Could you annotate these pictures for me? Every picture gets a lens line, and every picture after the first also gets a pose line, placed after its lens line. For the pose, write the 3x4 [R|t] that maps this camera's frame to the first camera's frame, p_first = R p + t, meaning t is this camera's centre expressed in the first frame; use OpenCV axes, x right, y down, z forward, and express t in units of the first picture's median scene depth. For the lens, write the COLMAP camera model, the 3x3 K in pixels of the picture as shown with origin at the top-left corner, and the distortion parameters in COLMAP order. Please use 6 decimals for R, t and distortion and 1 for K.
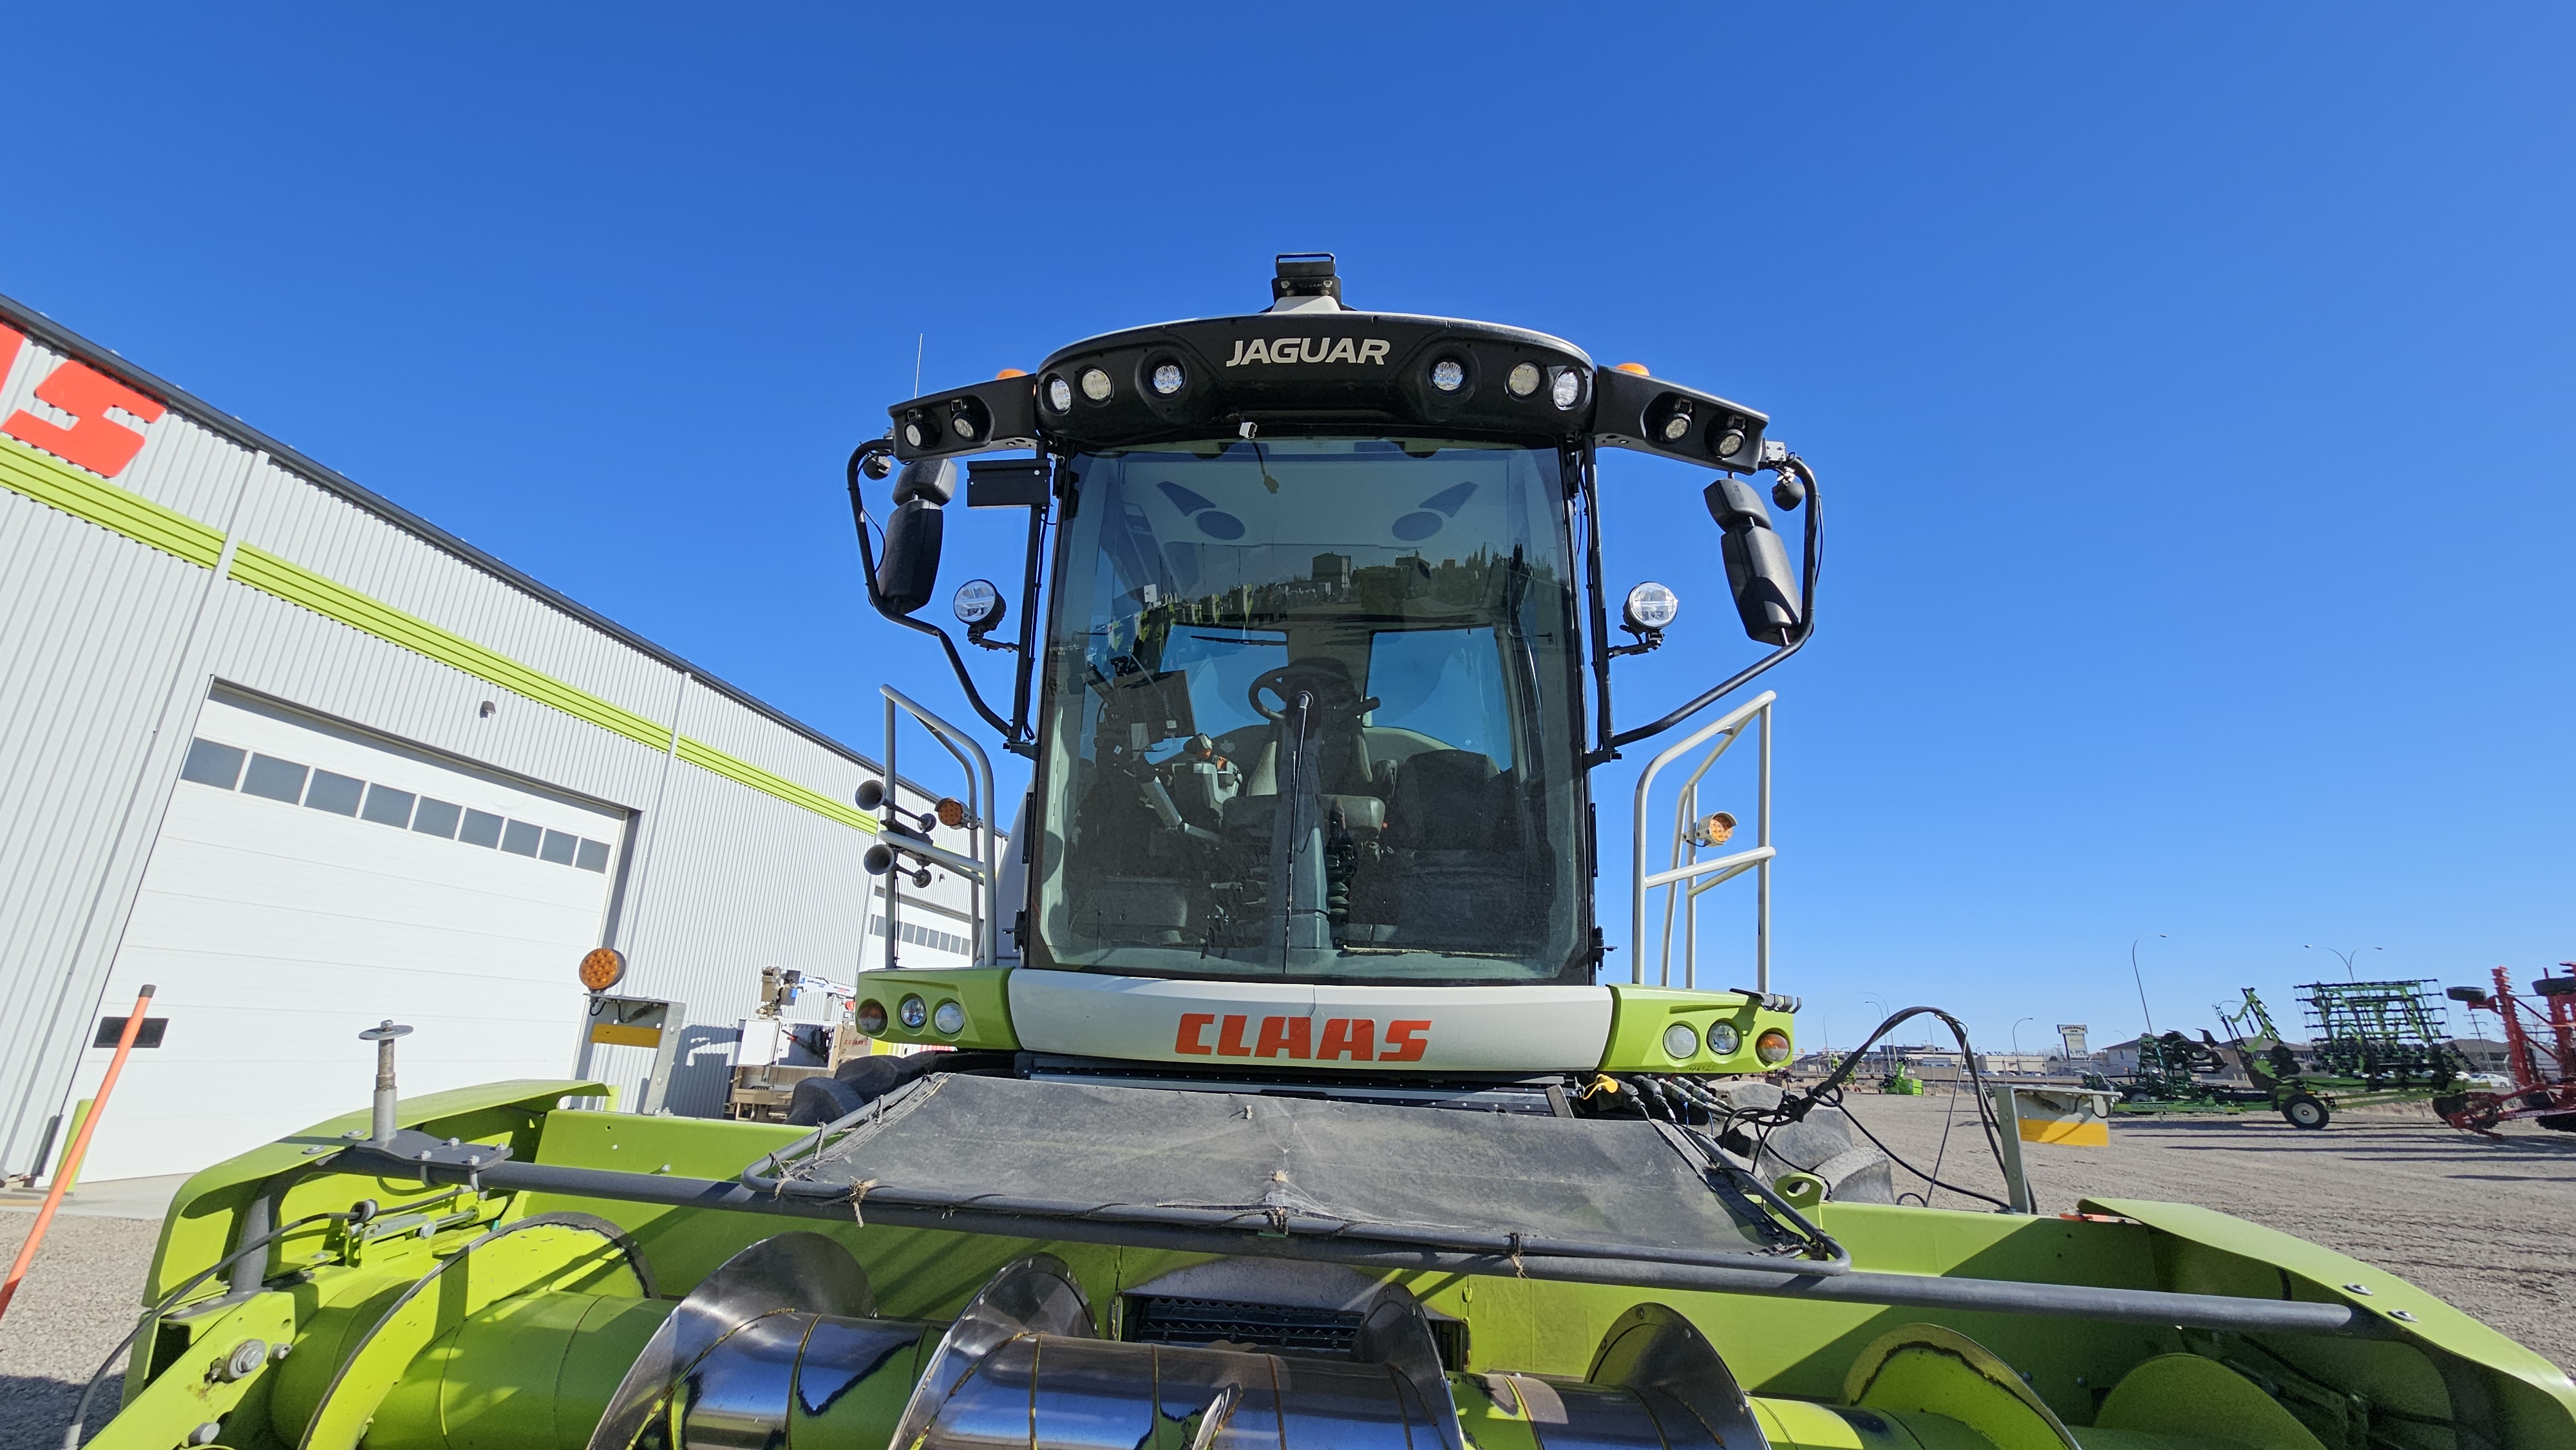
lens RADIAL K [[1055.2, 0, 1291.0], [0, 1055.2, 727.8], [0, 0, 1]] dist [-0.001709, 0.000738]
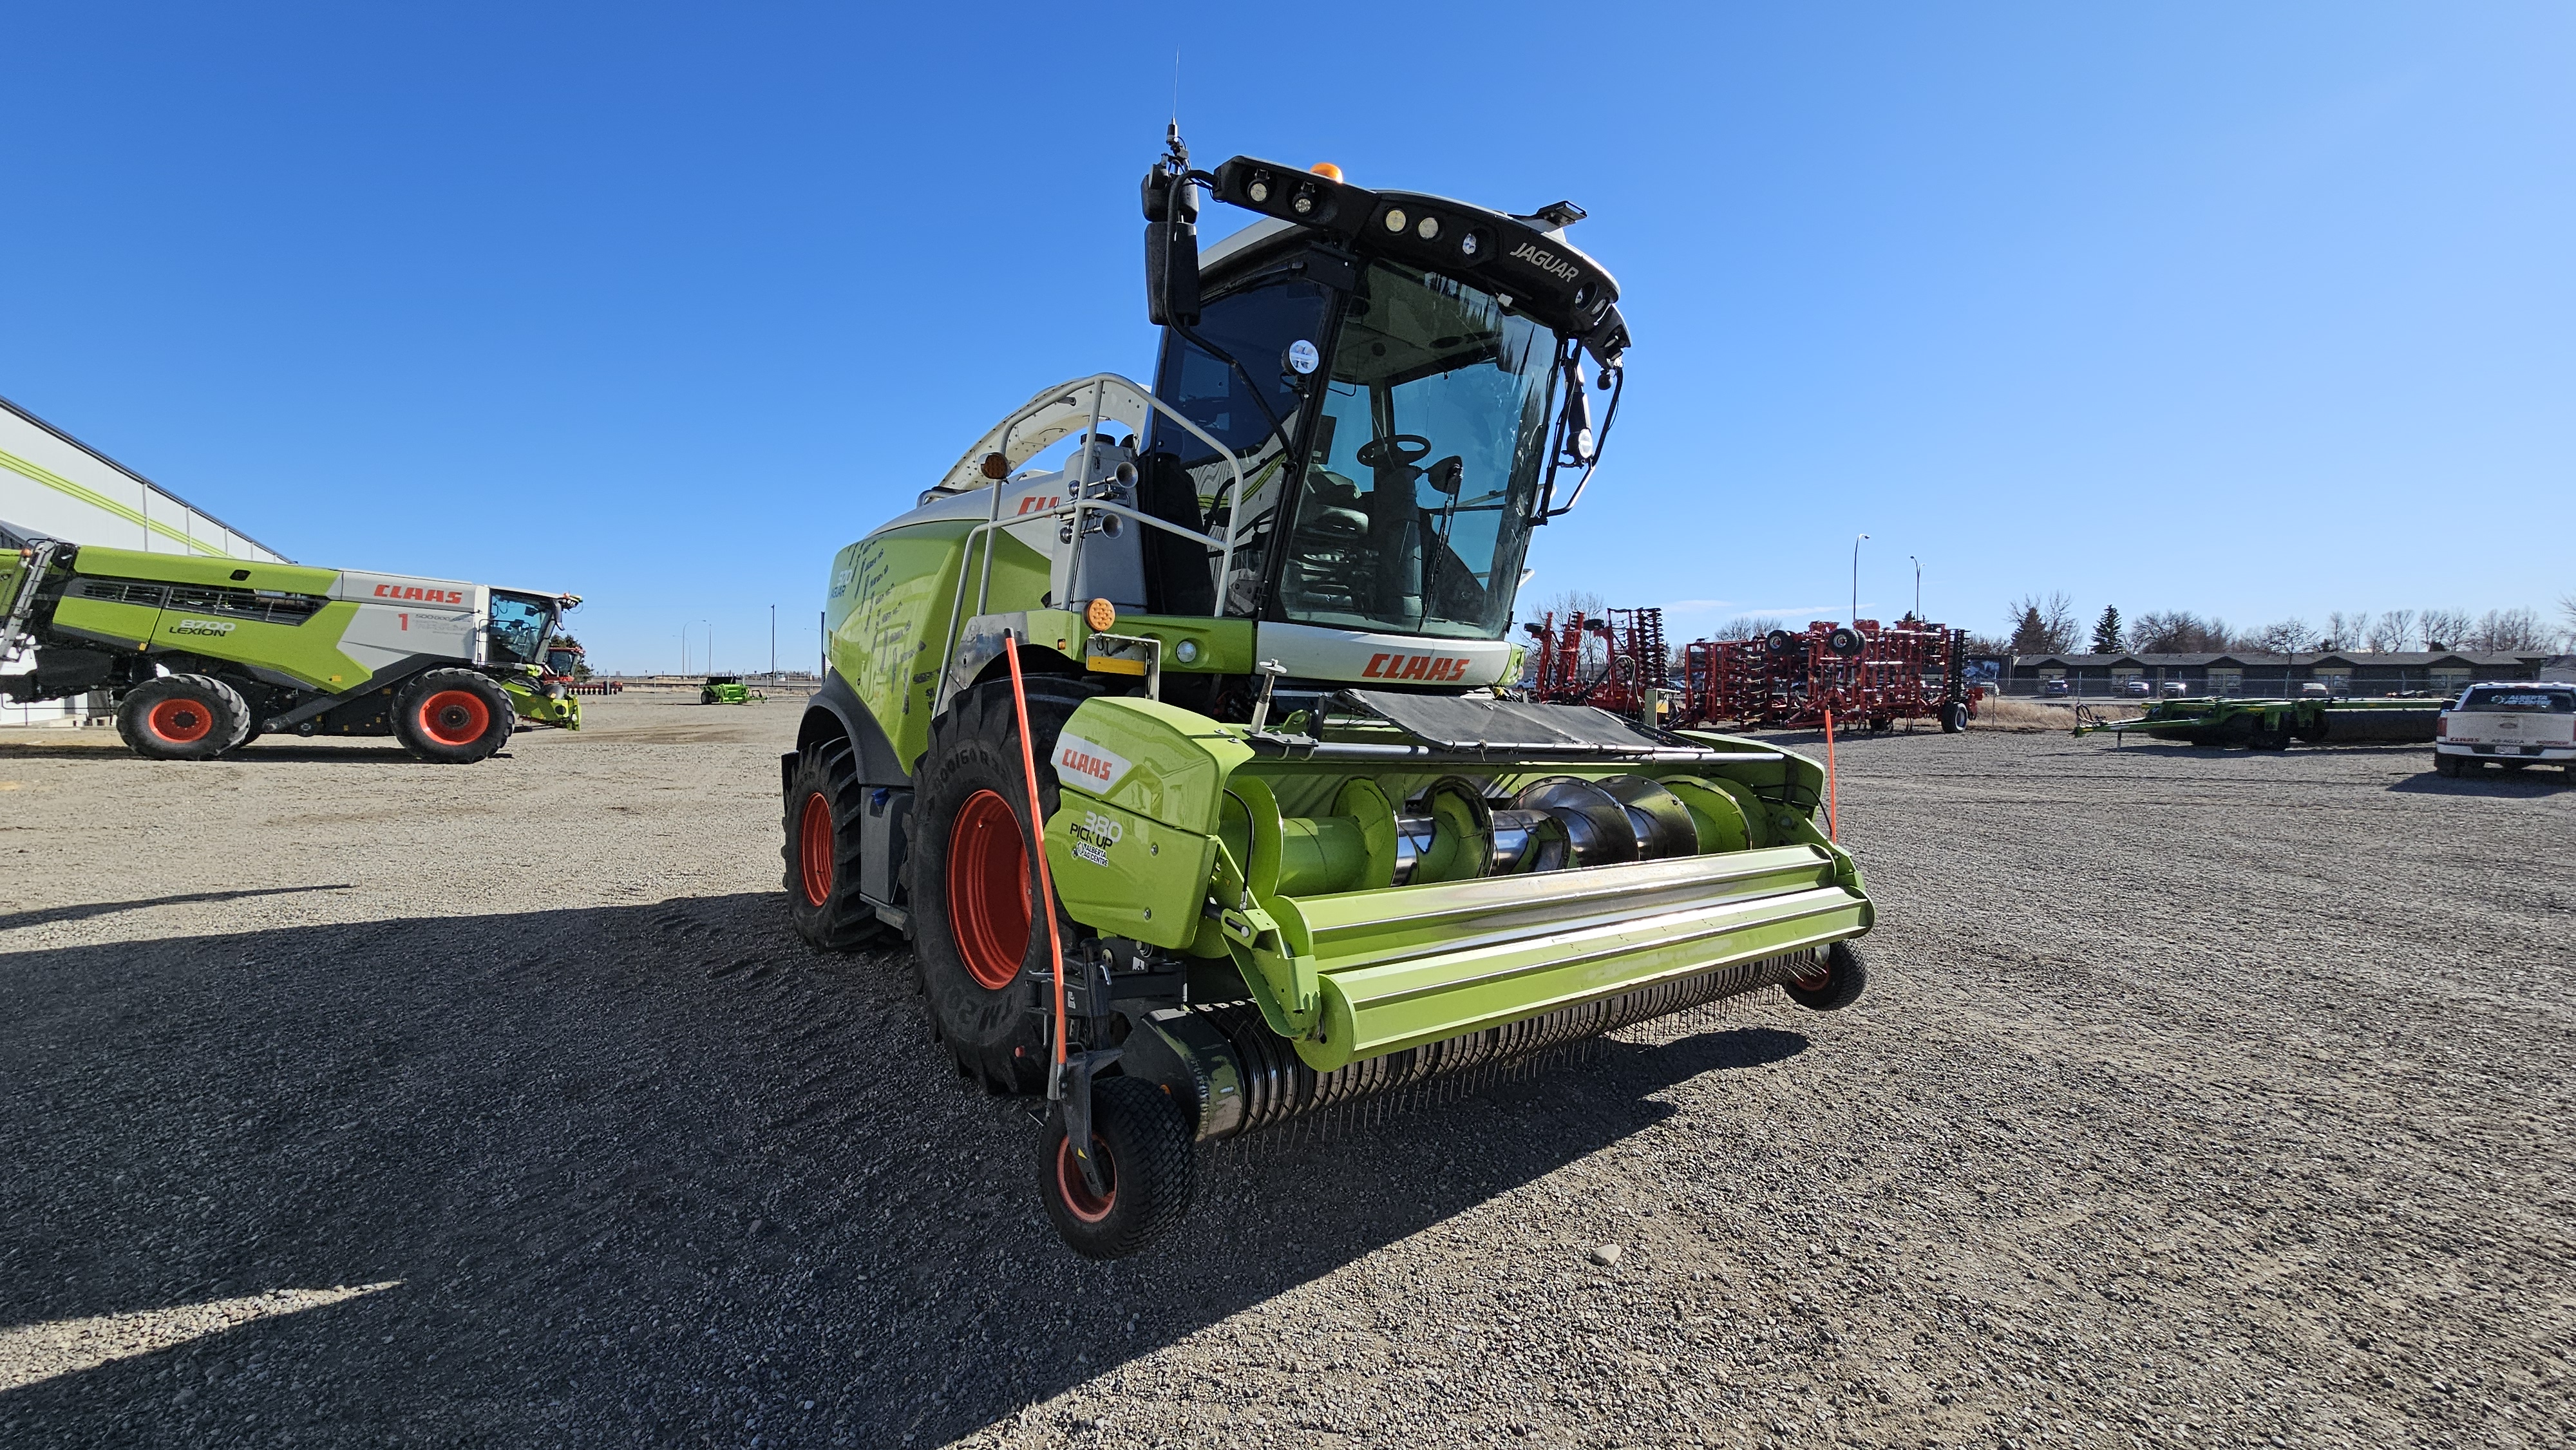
lens RADIAL K [[1082.8, 0, 1288.0], [0, 1082.8, 725.0], [0, 0, 1]] dist [-0.001227, 0.000096]
pose [[0.715340, -0.046443, 0.697231, -1.232320], [-0.208568, 0.938116, 0.276474, -0.057924], [-0.666924, -0.343193, 0.661386, -0.062264]]
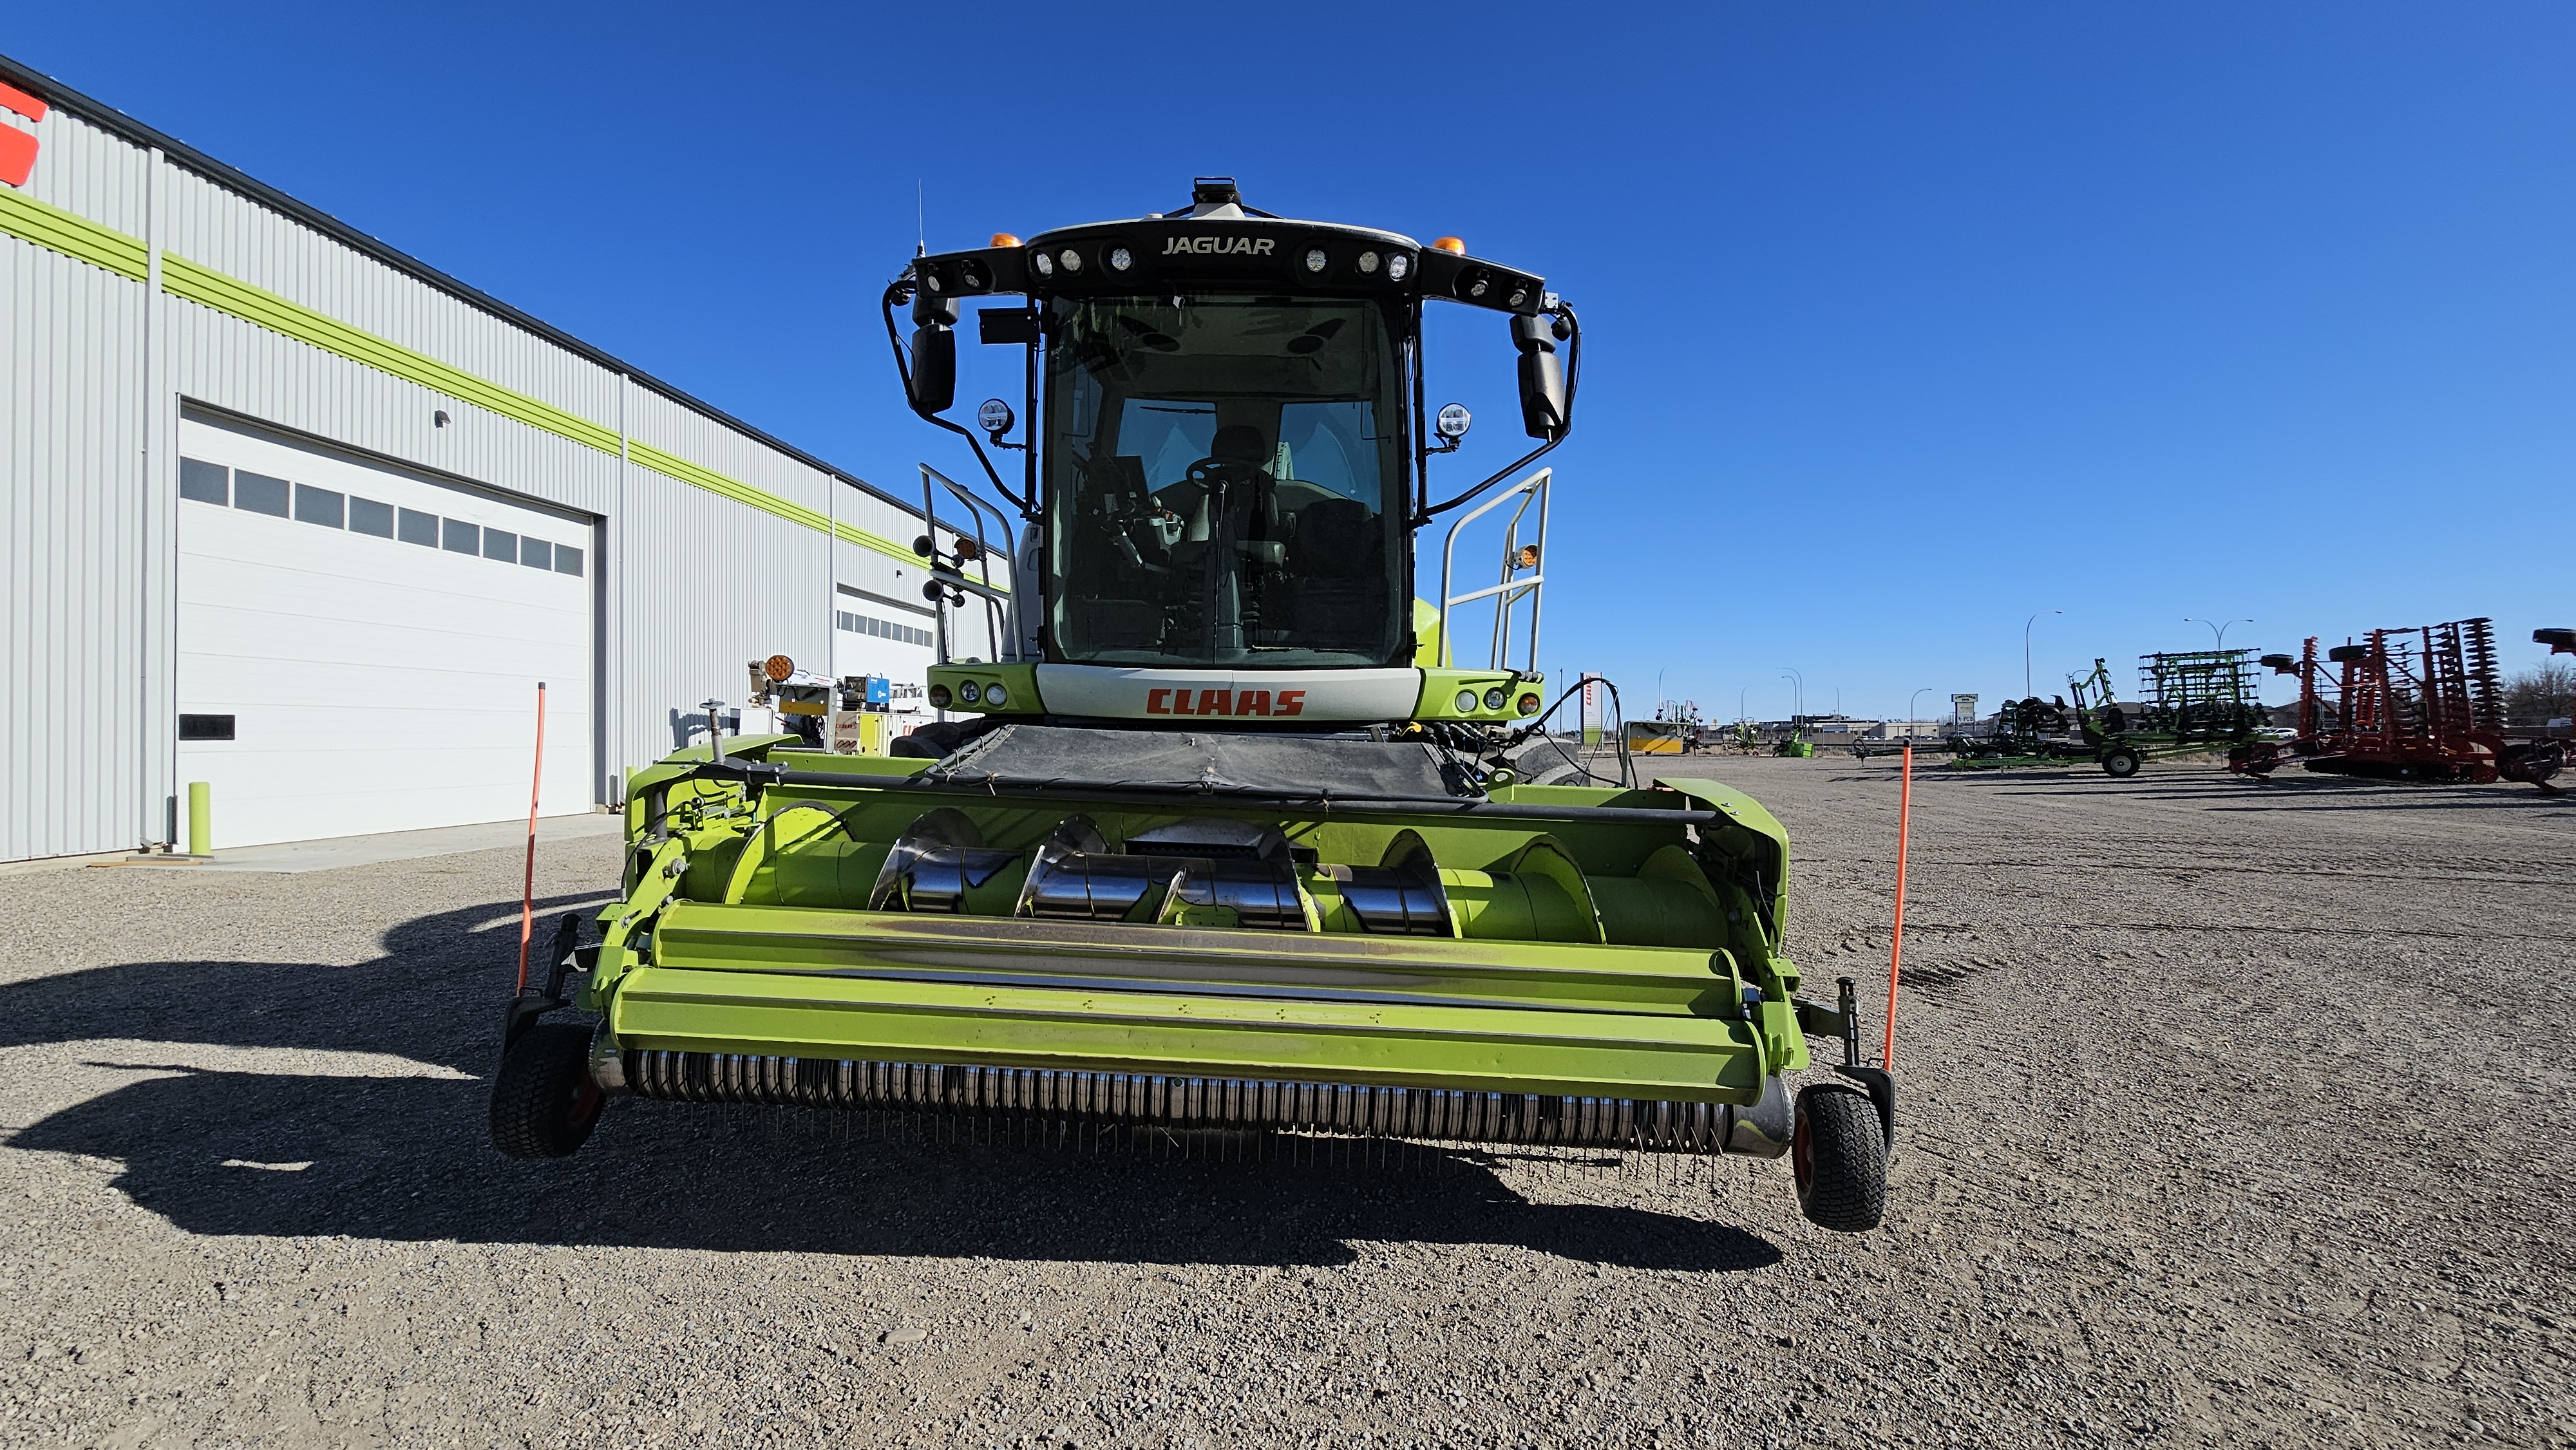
lens RADIAL K [[1055.2, 0, 1291.0], [0, 1055.2, 727.8], [0, 0, 1]] dist [-0.001709, 0.000738]
pose [[0.998808, -0.018330, 0.045237, 0.032401], [0.004383, 0.956745, 0.290895, -0.123755], [-0.048613, -0.290349, 0.955685, -0.500181]]
